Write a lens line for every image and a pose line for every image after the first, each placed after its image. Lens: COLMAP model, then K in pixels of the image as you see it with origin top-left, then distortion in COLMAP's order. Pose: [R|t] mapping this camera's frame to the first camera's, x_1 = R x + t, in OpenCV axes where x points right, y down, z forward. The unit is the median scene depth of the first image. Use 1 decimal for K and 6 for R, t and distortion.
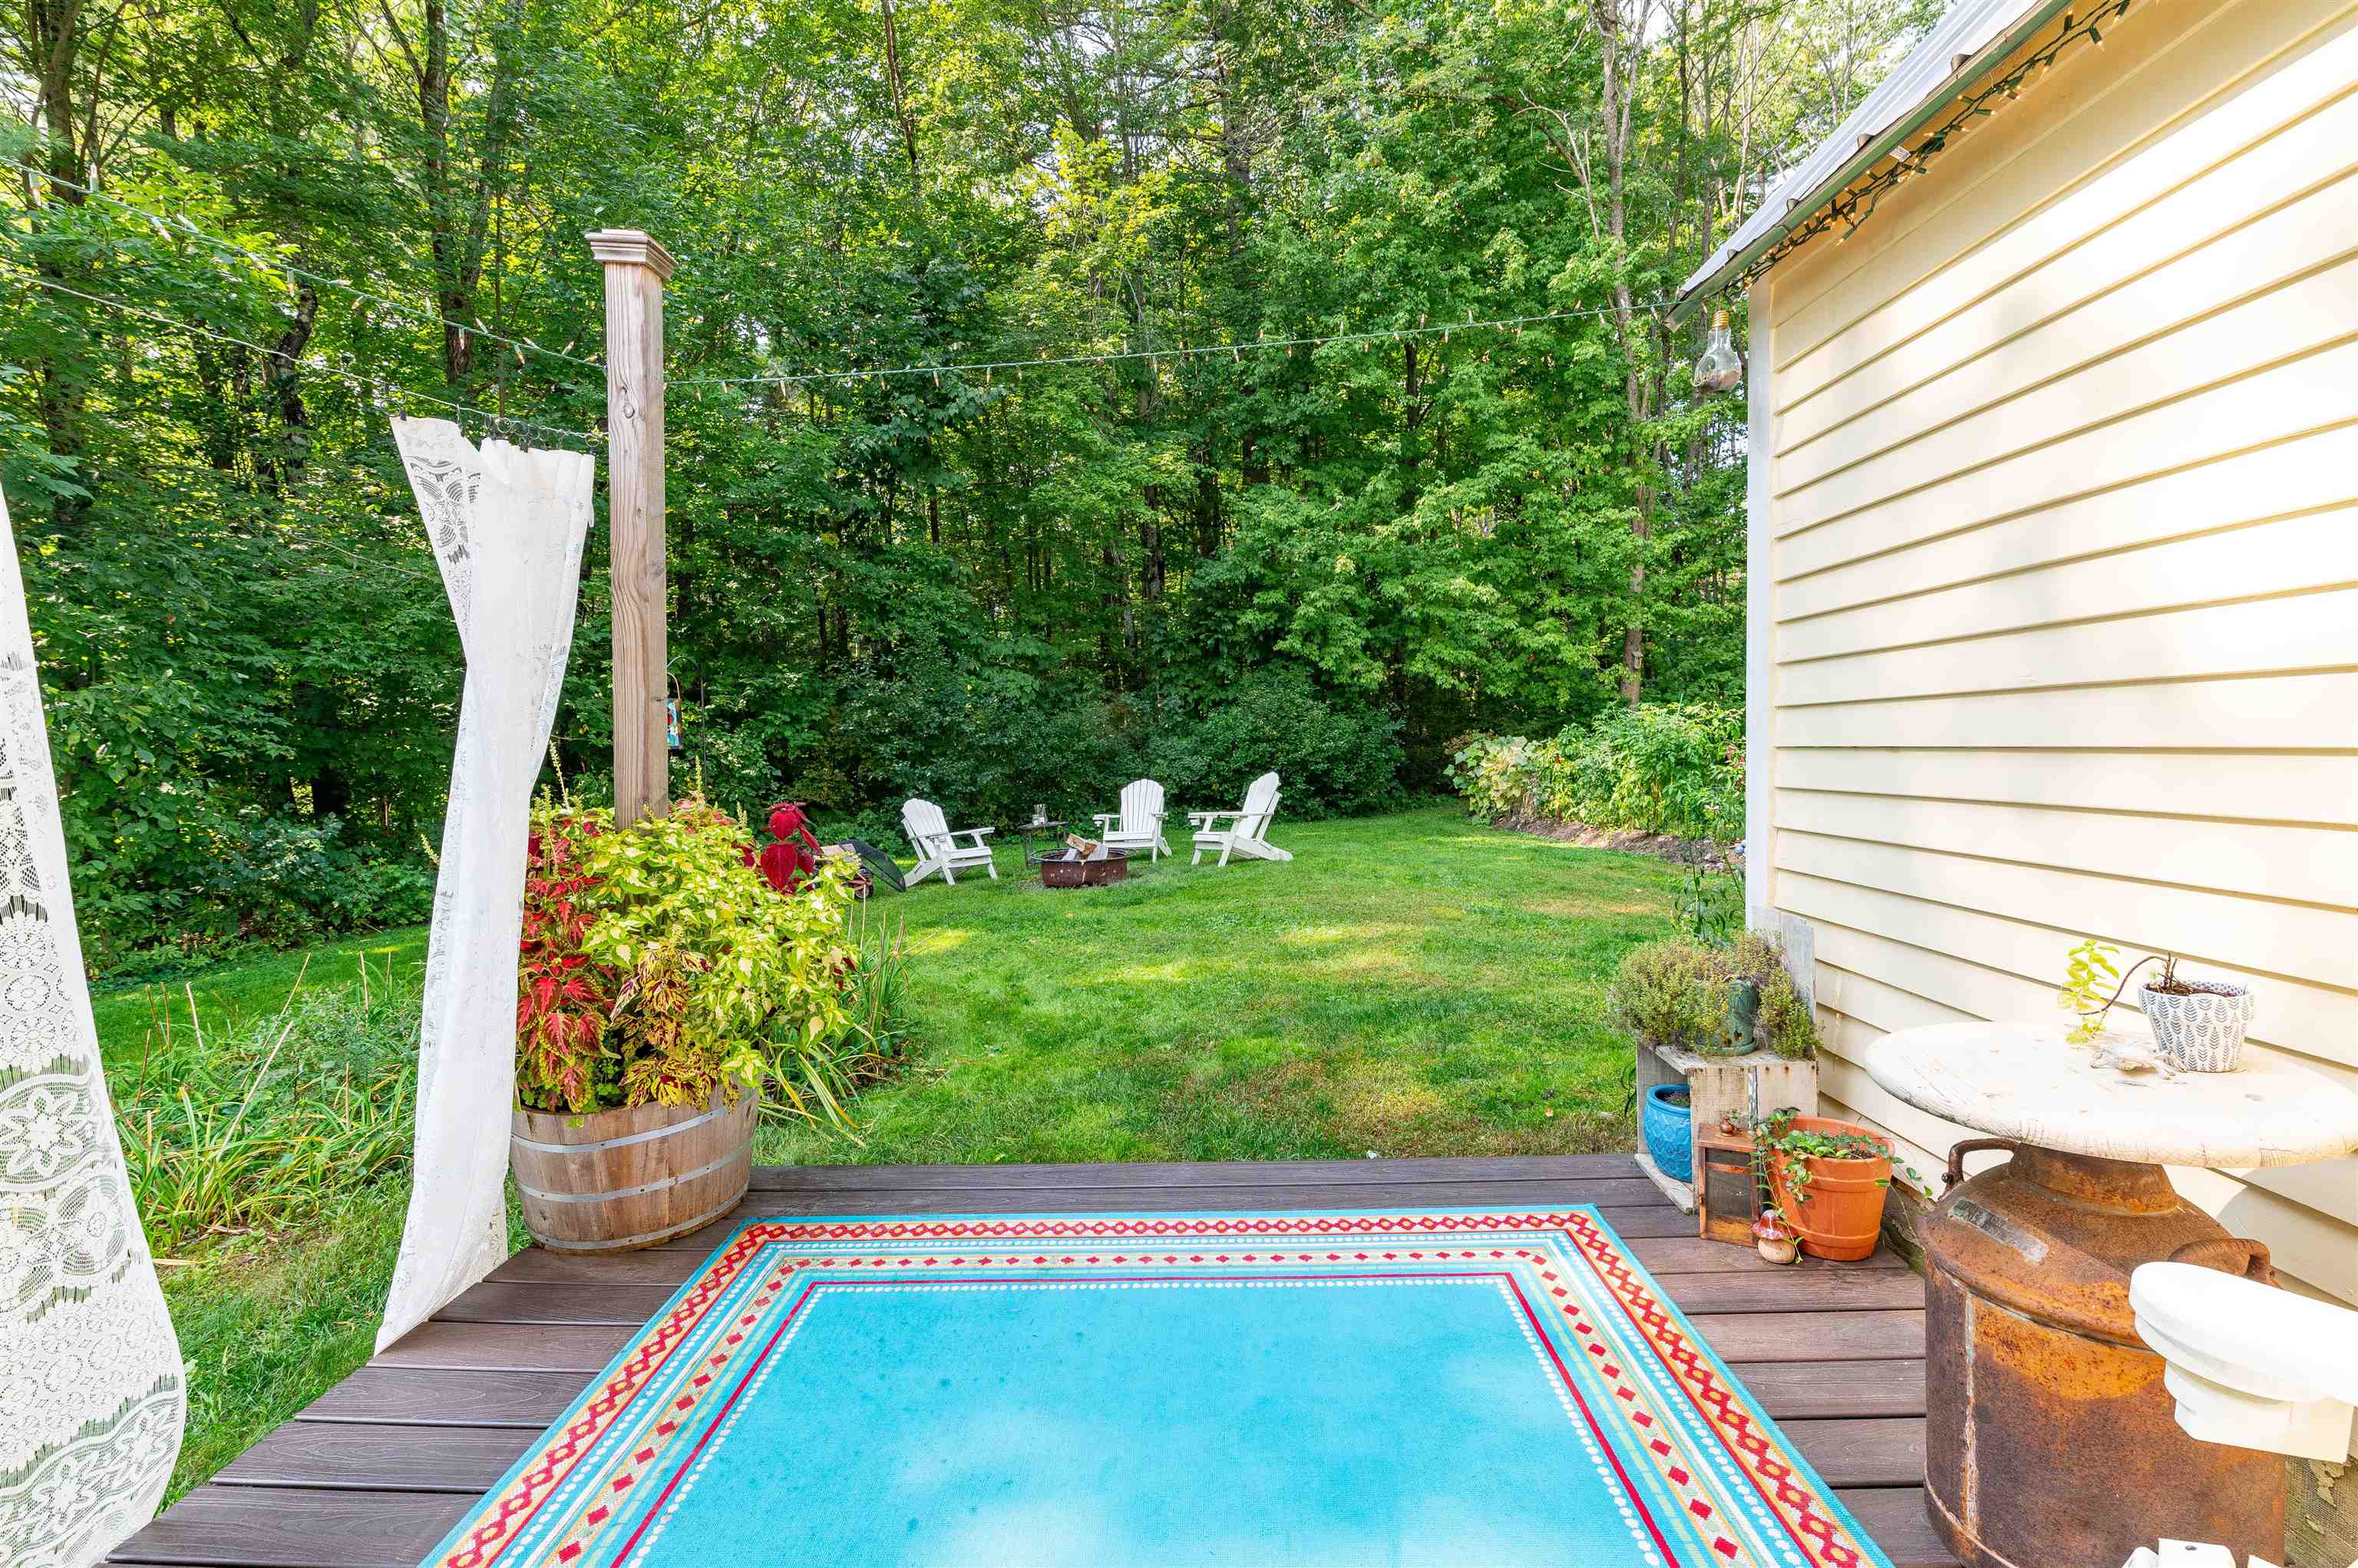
lens RADIAL K [[1078.0, 0, 1164.4], [0, 1078.0, 799.7], [0, 0, 1]] dist [-0.000368, -0.000071]
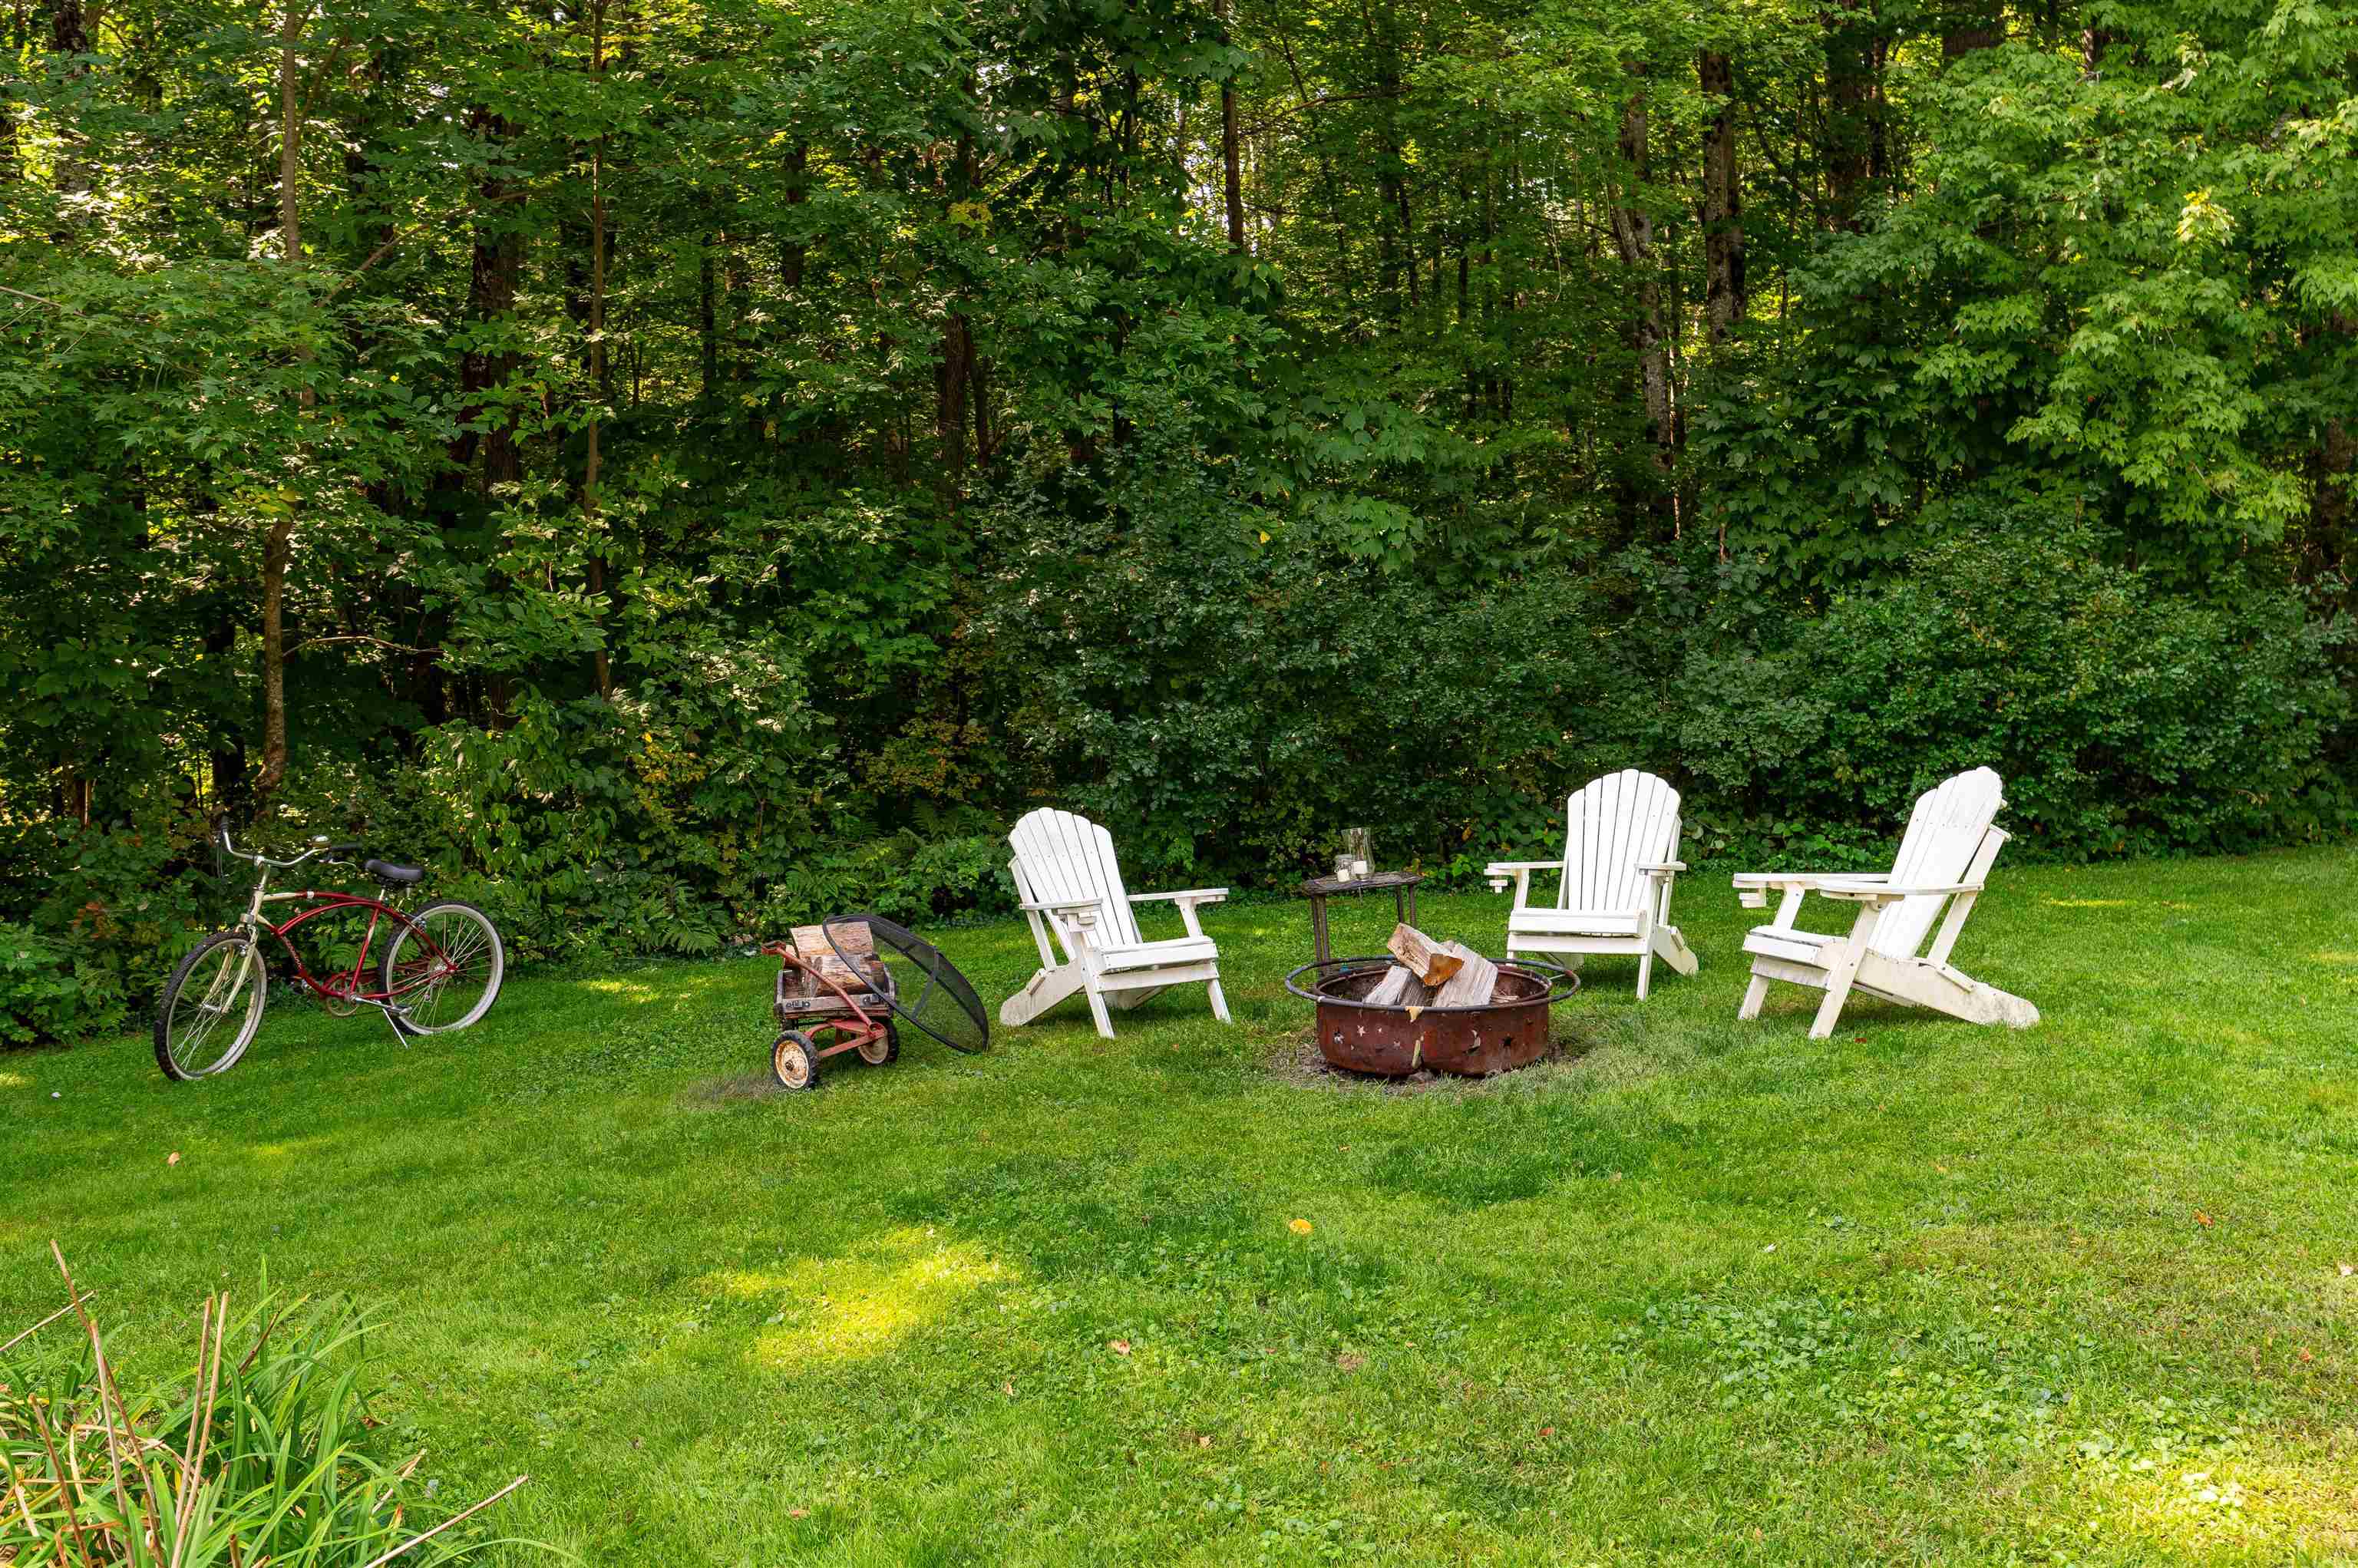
lens RADIAL K [[2006.0, 0, 1179.0], [0, 2006.0, 784.0], [0, 0, 1]] dist [-0.003817, -0.014181]
pose [[0.958555, 0.028951, -0.283433, 0.023245], [-0.023986, 0.999492, 0.020972, -0.019572], [0.283897, -0.013304, 0.958763, 0.203554]]
